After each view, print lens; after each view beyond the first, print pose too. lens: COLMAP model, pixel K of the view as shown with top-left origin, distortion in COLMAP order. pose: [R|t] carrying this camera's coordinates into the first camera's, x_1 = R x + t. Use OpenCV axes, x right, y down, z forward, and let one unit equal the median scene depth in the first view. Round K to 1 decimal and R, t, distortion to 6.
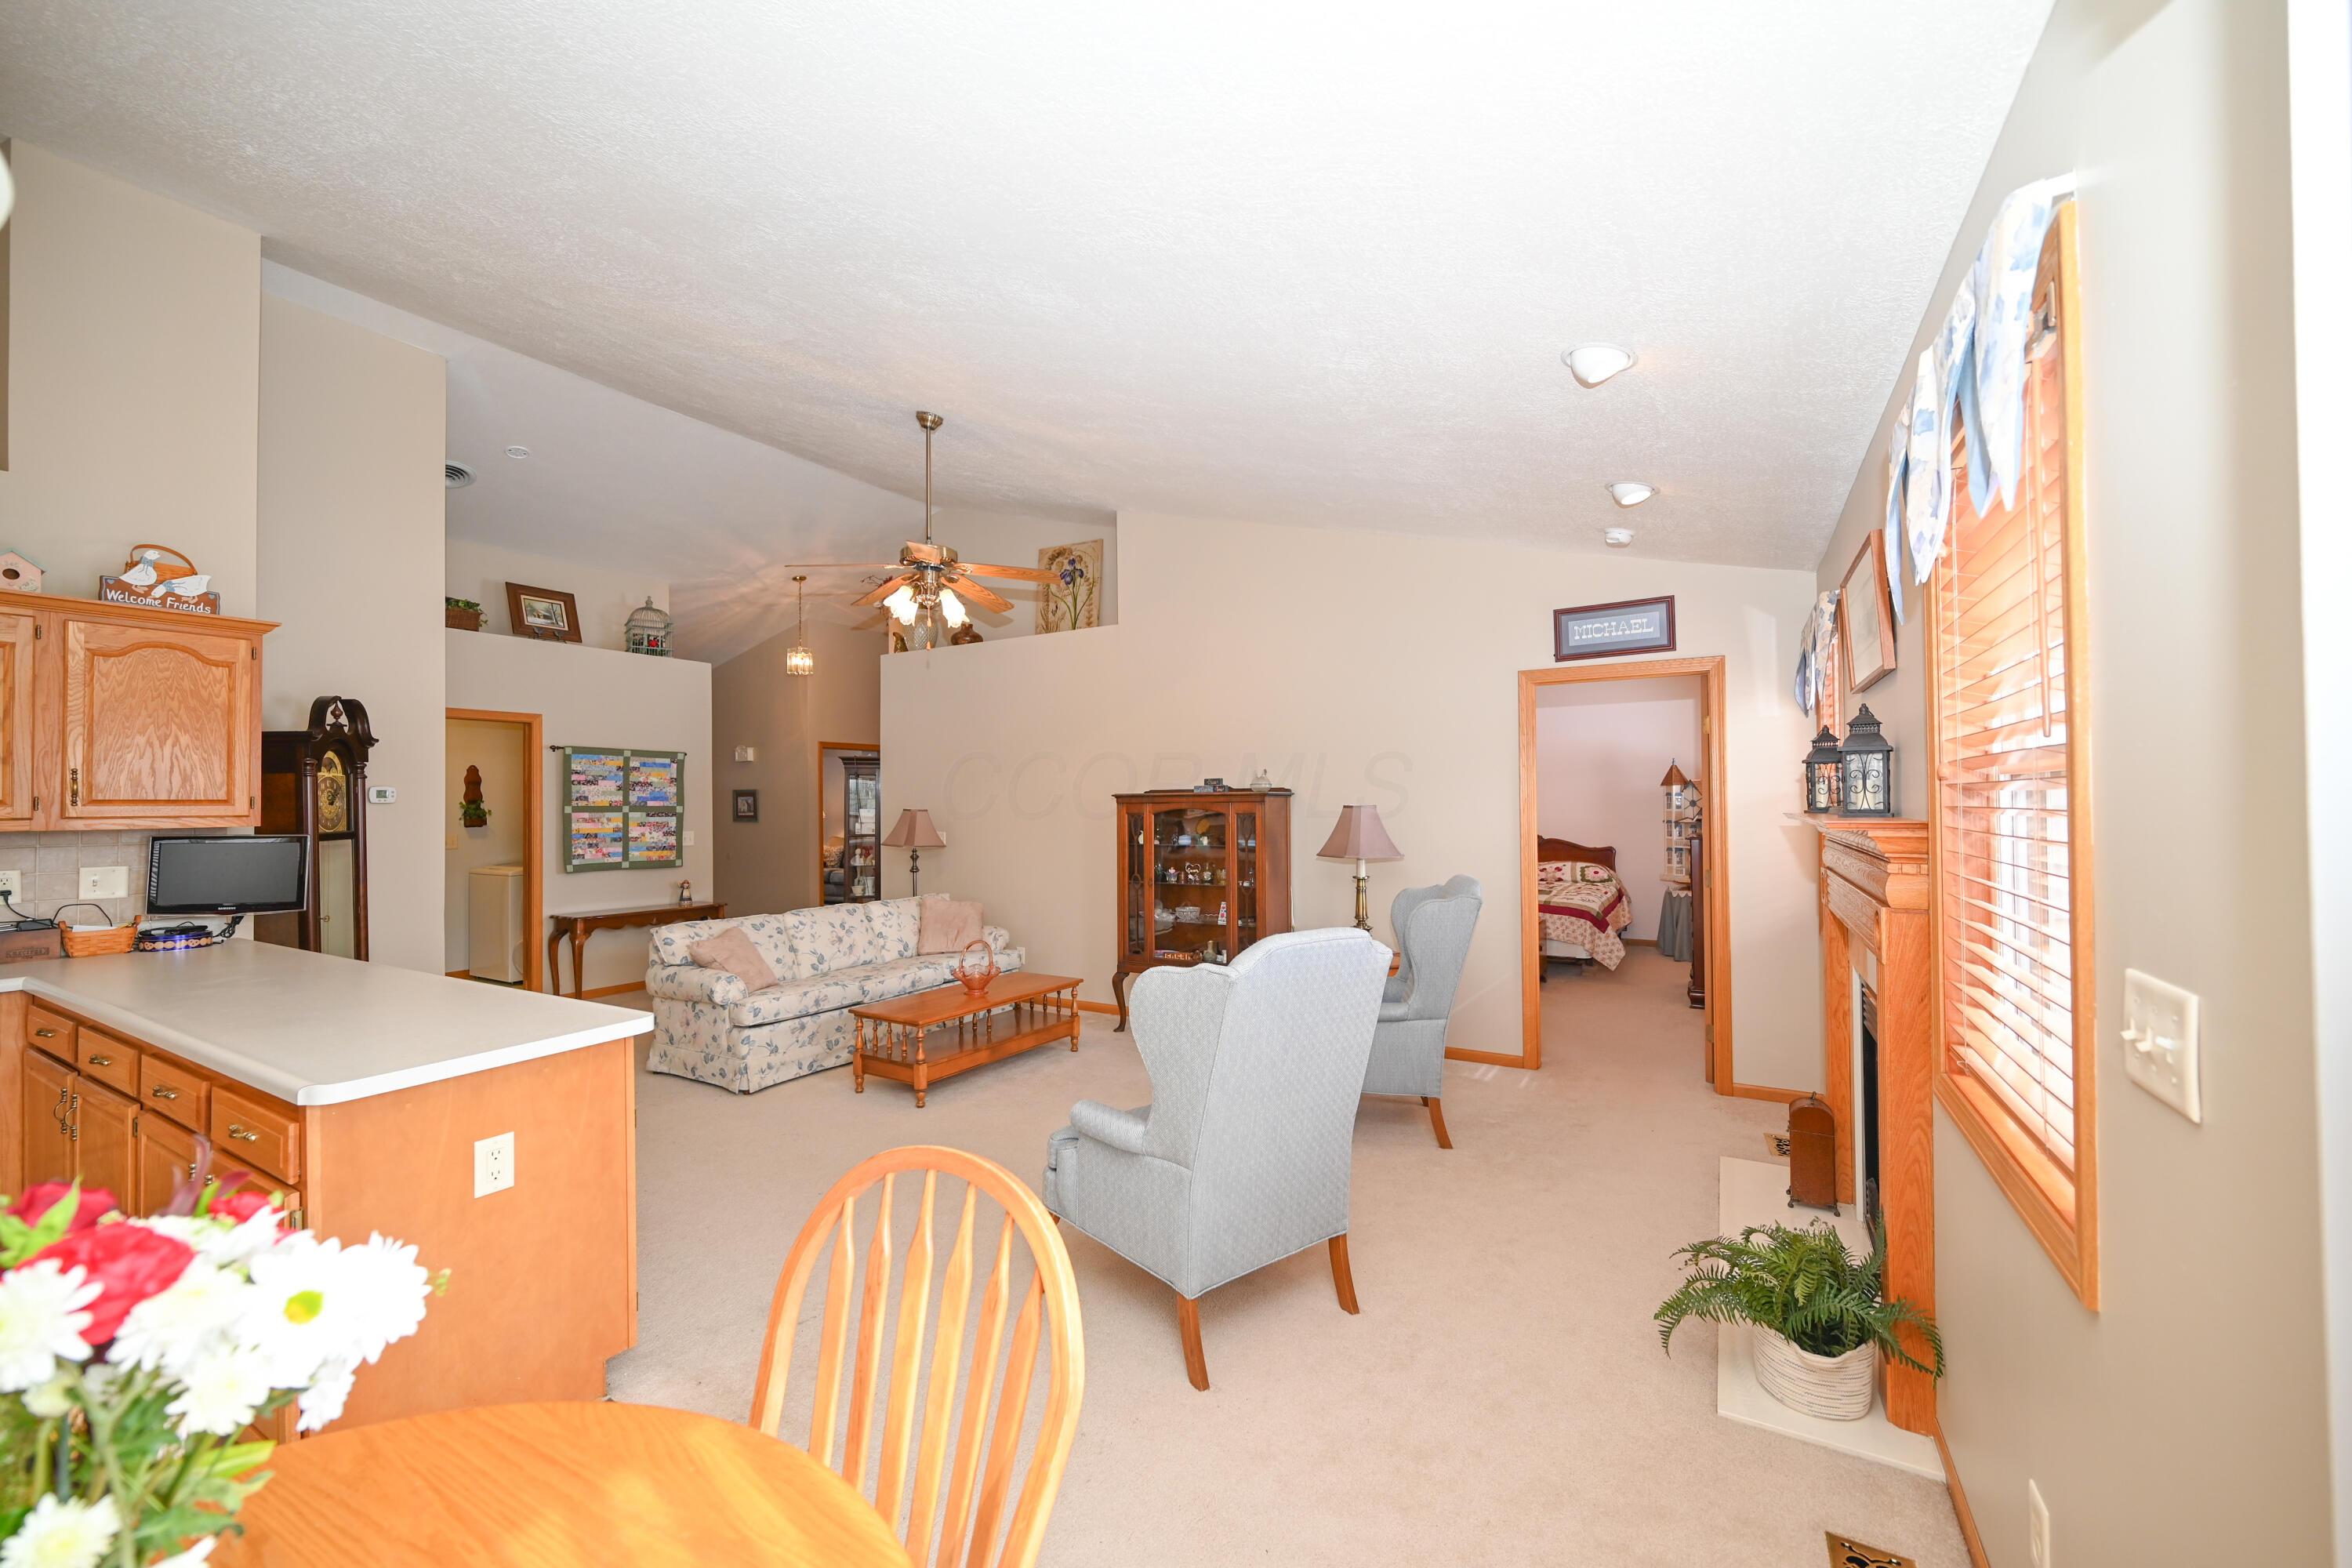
lens RADIAL K [[926.4, 0, 1171.2], [0, 926.4, 789.1], [0, 0, 1]] dist [-0.002142, 0.000901]
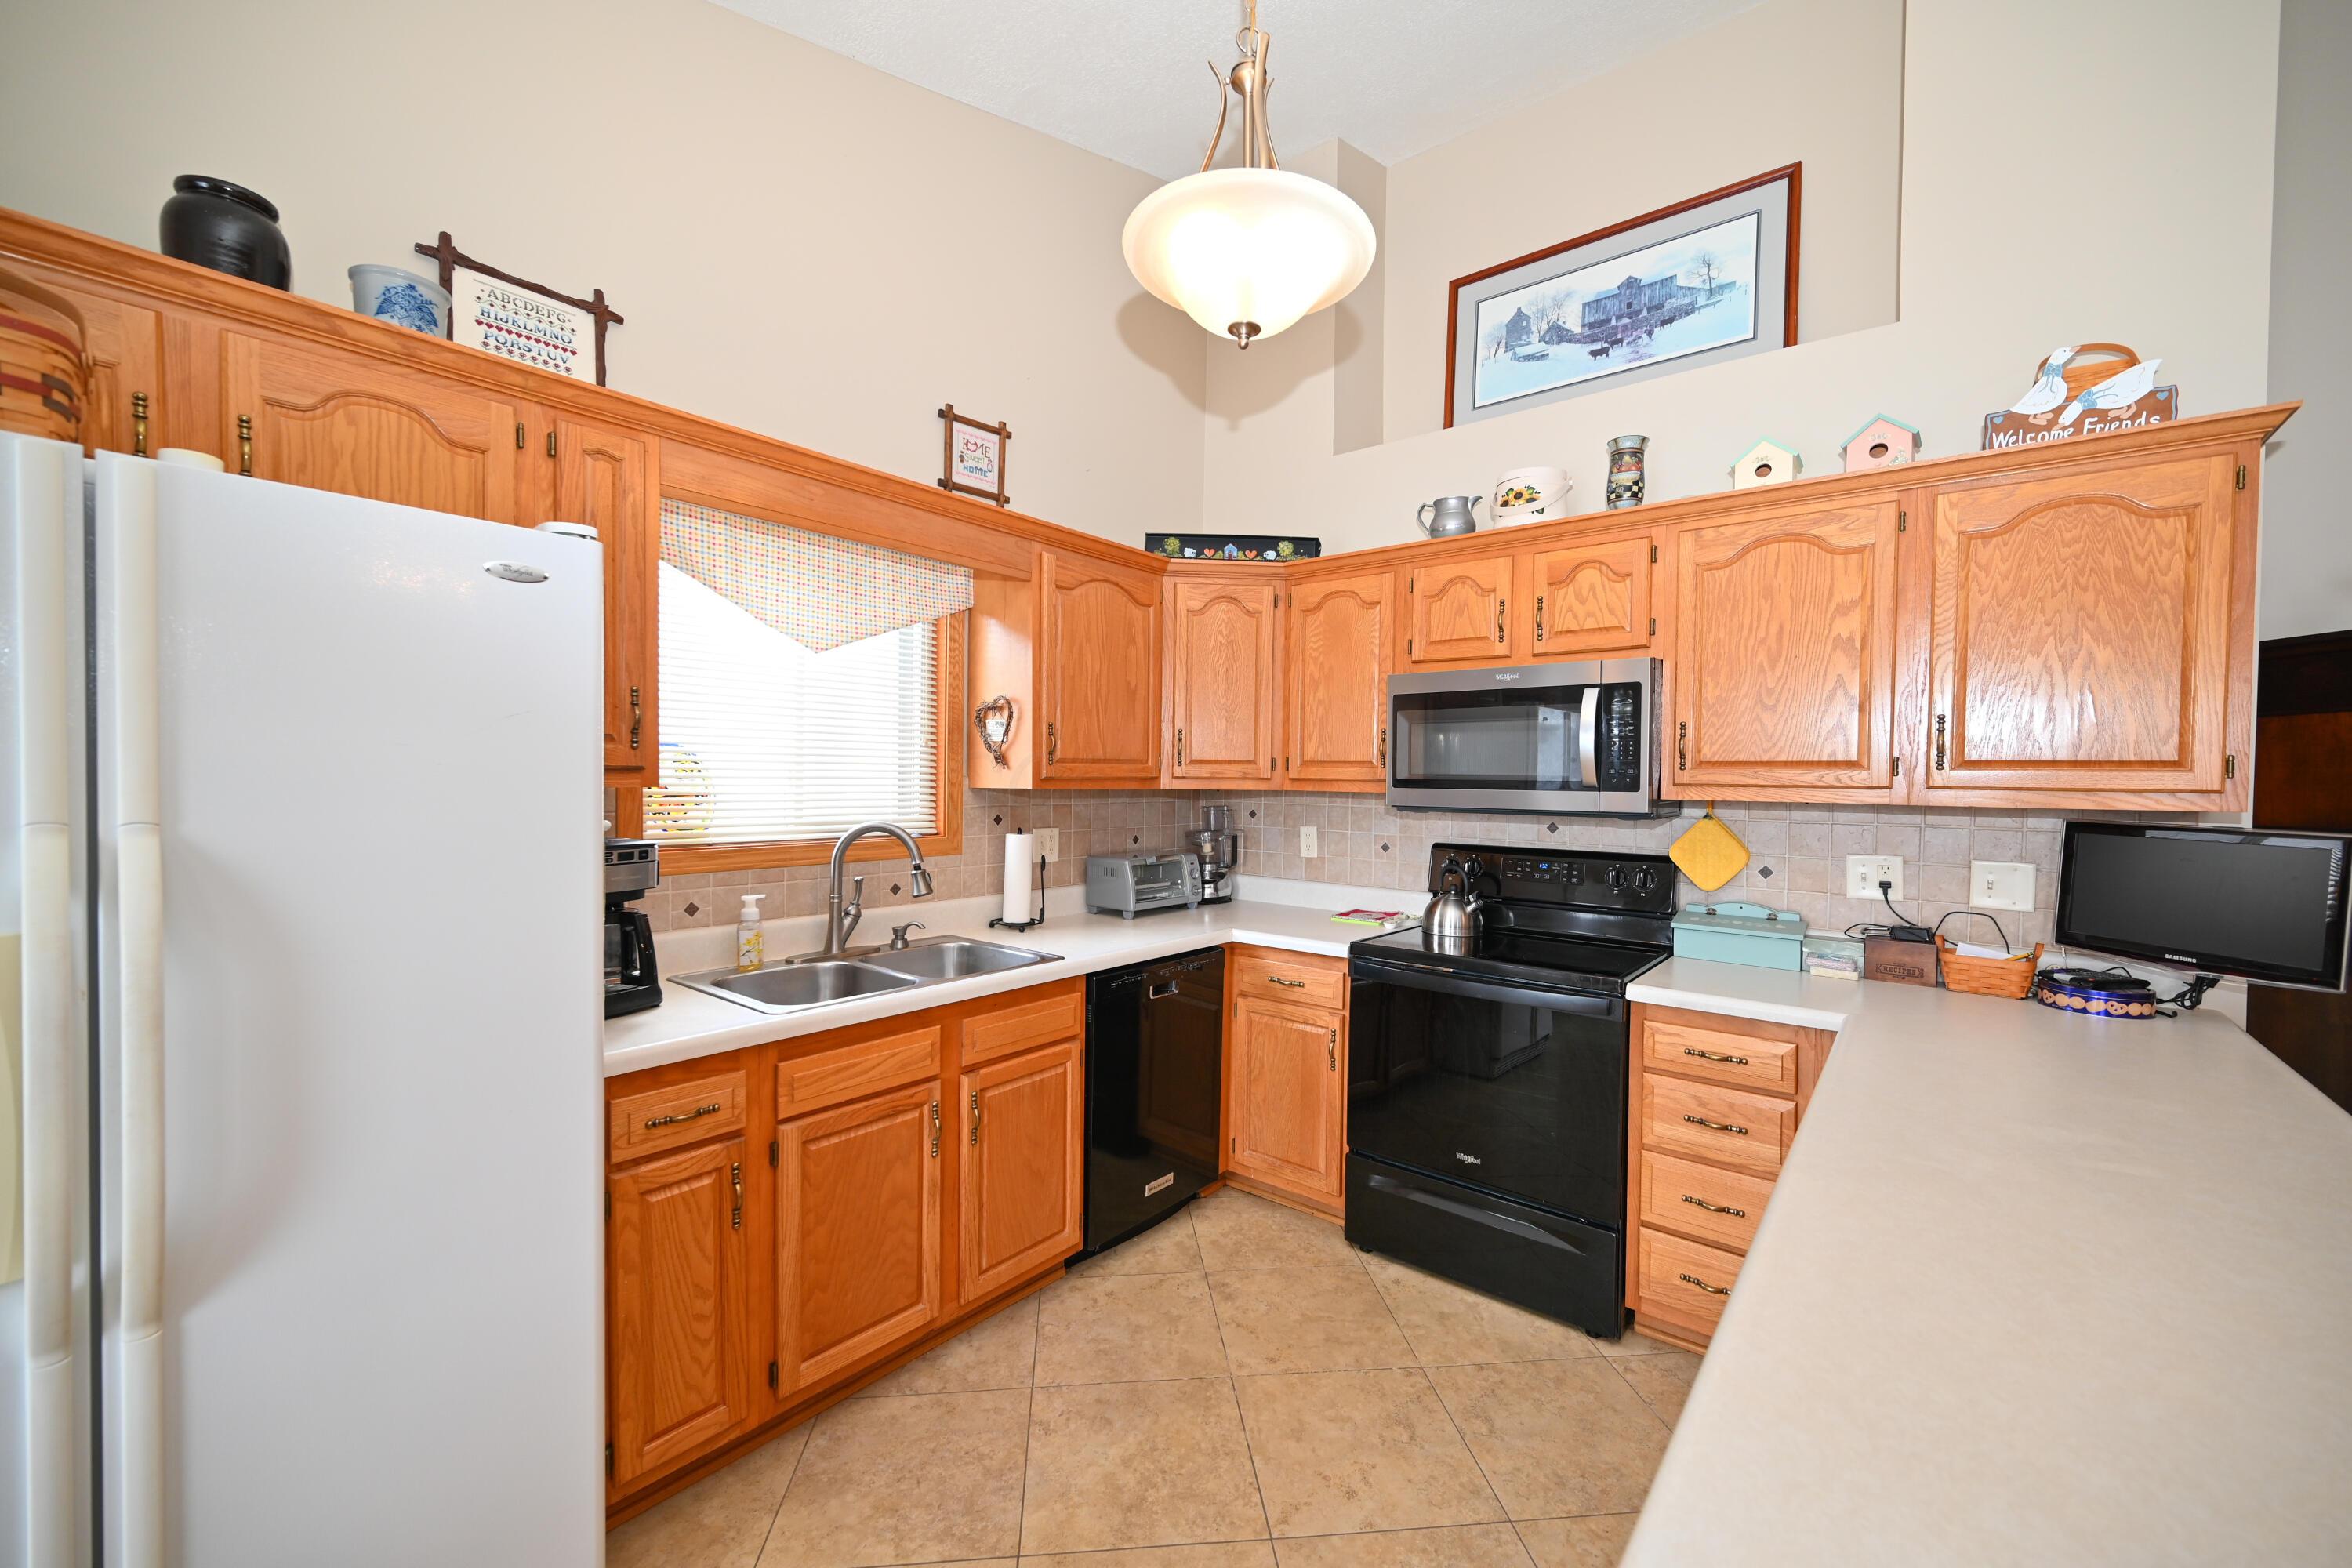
lens RADIAL K [[926.4, 0, 1177.5], [0, 926.4, 789.6], [0, 0, 1]] dist [-0.002142, 0.000901]
pose [[-0.147080, 0.023111, -0.988855, -0.292403], [0.004041, 0.999733, 0.022764, 0.009964], [0.989116, -0.000648, -0.147134, 0.367527]]
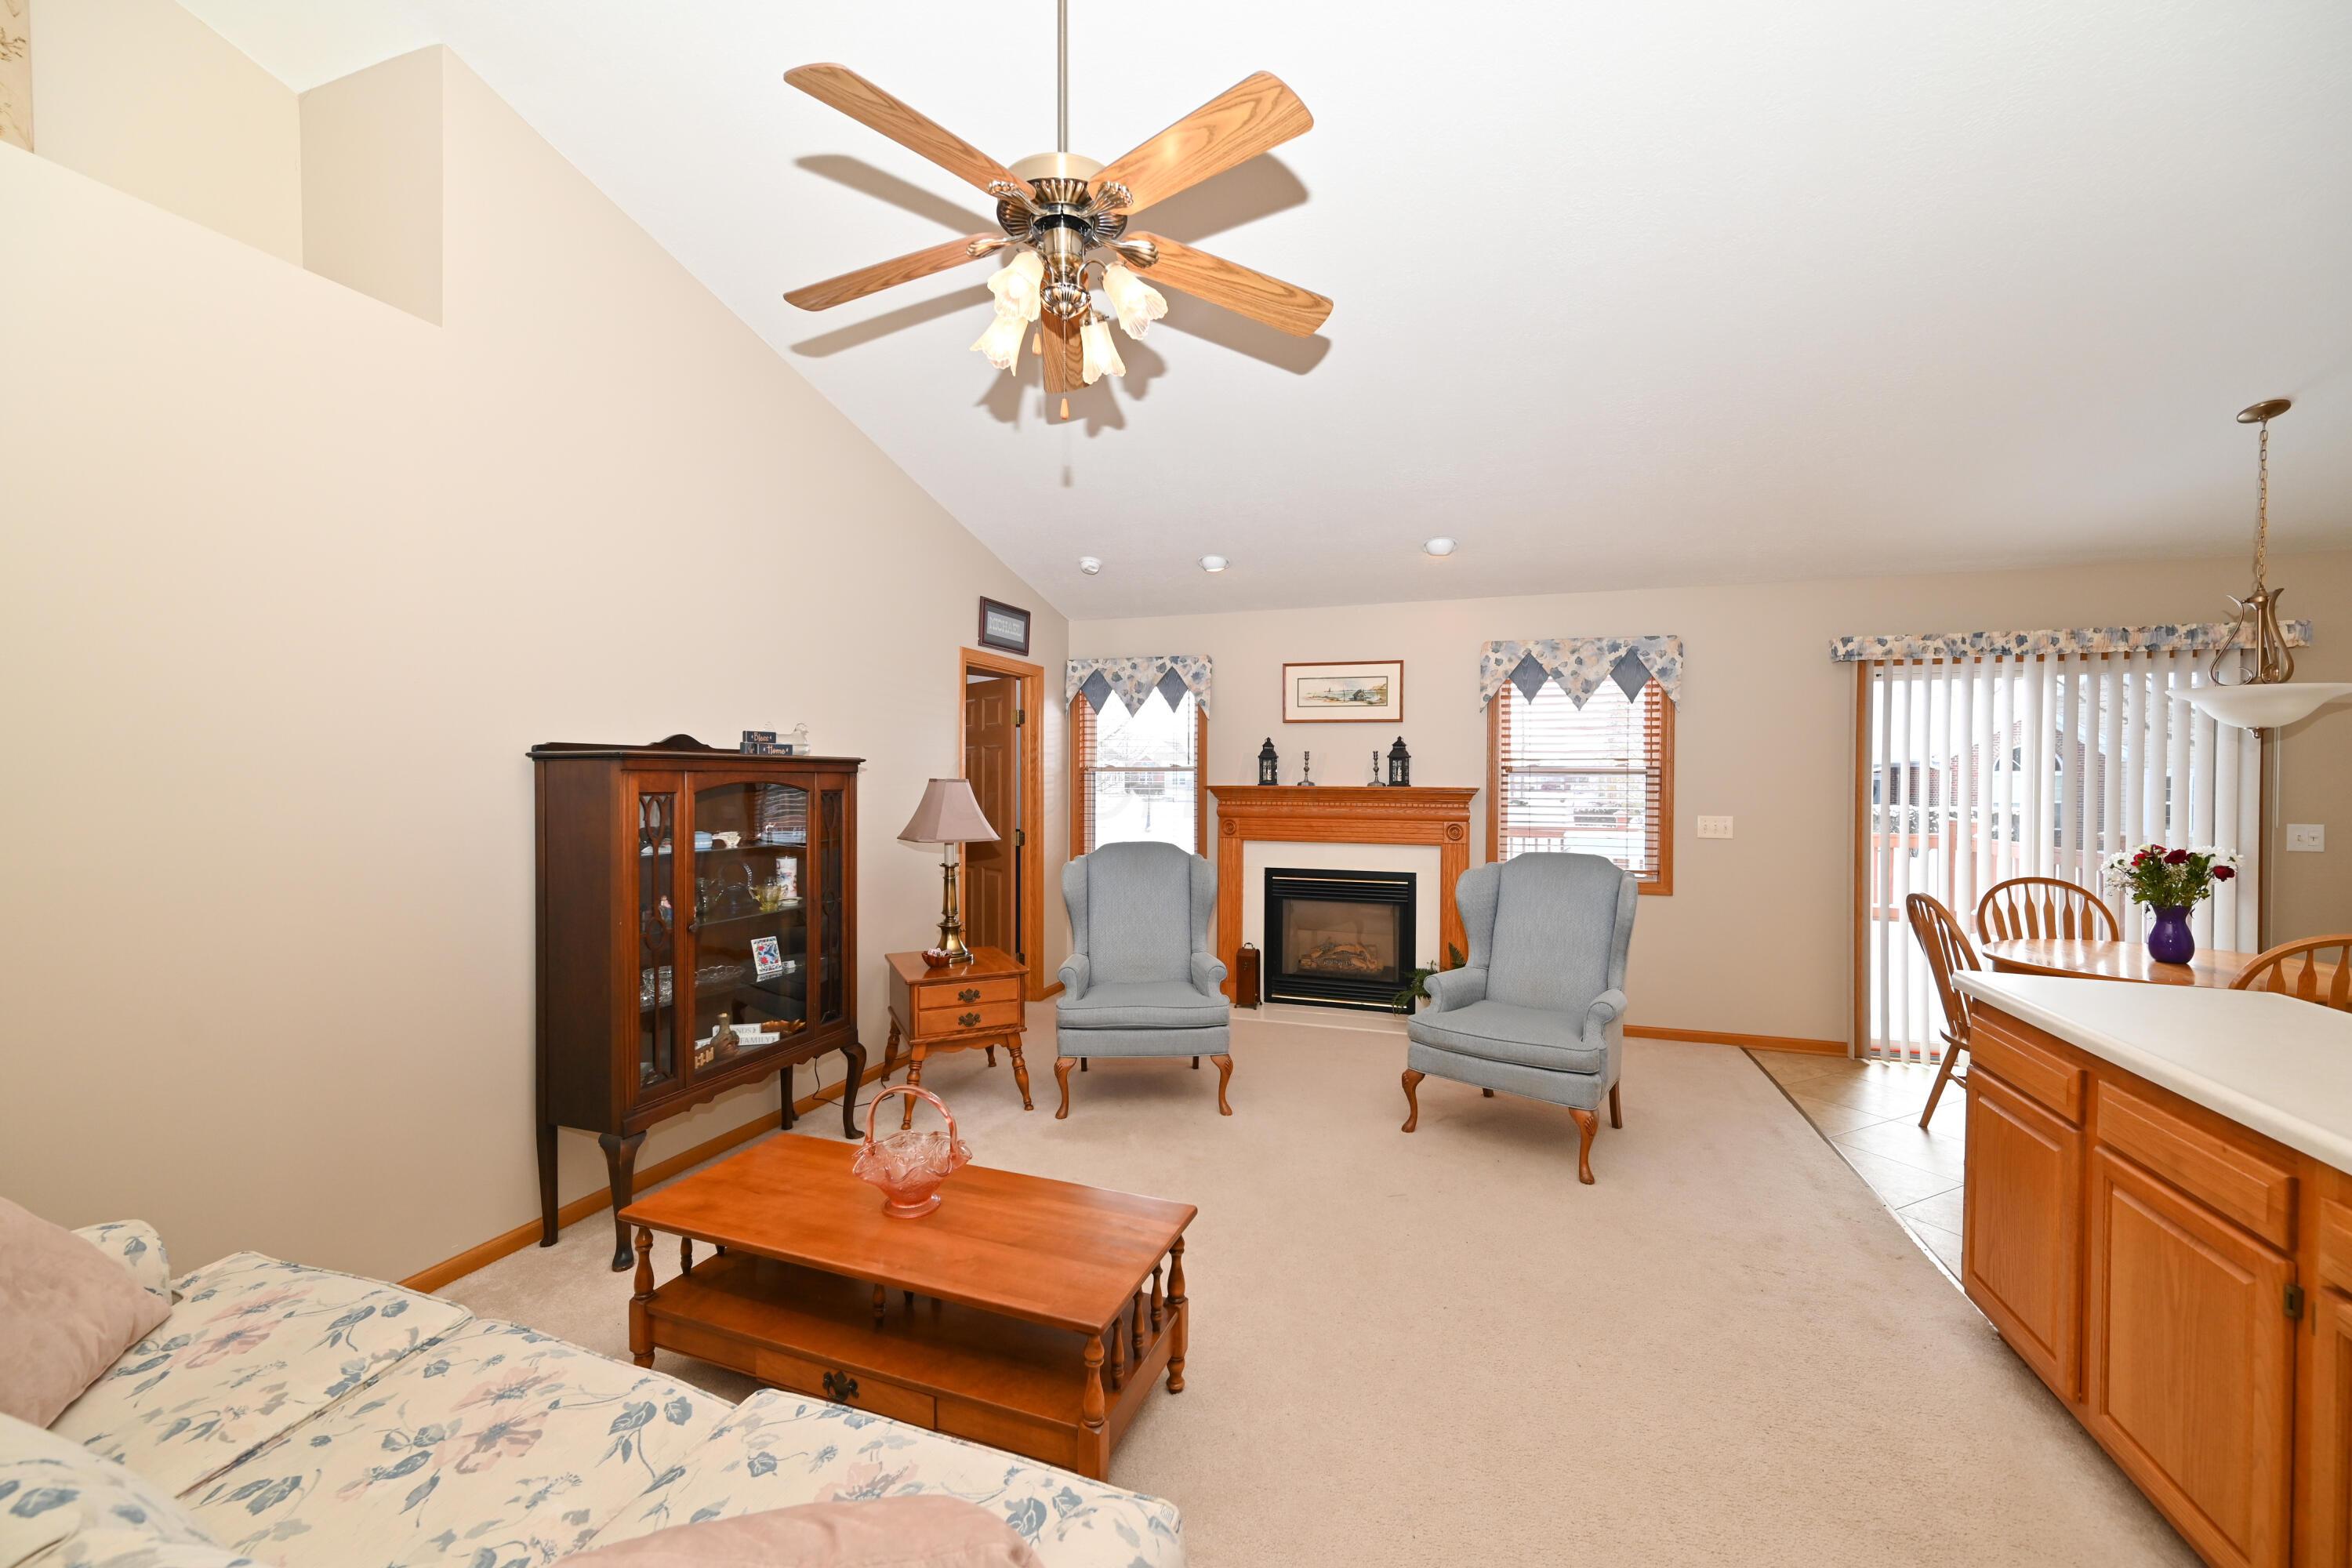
lens RADIAL K [[926.4, 0, 1172.1], [0, 926.4, 783.3], [0, 0, 1]] dist [-0.002142, 0.000901]
pose [[-0.197850, 0.001412, 0.980231, -0.676304], [-0.018829, 0.999809, -0.005241, 0.022898], [-0.980051, -0.019494, -0.197786, 0.993412]]
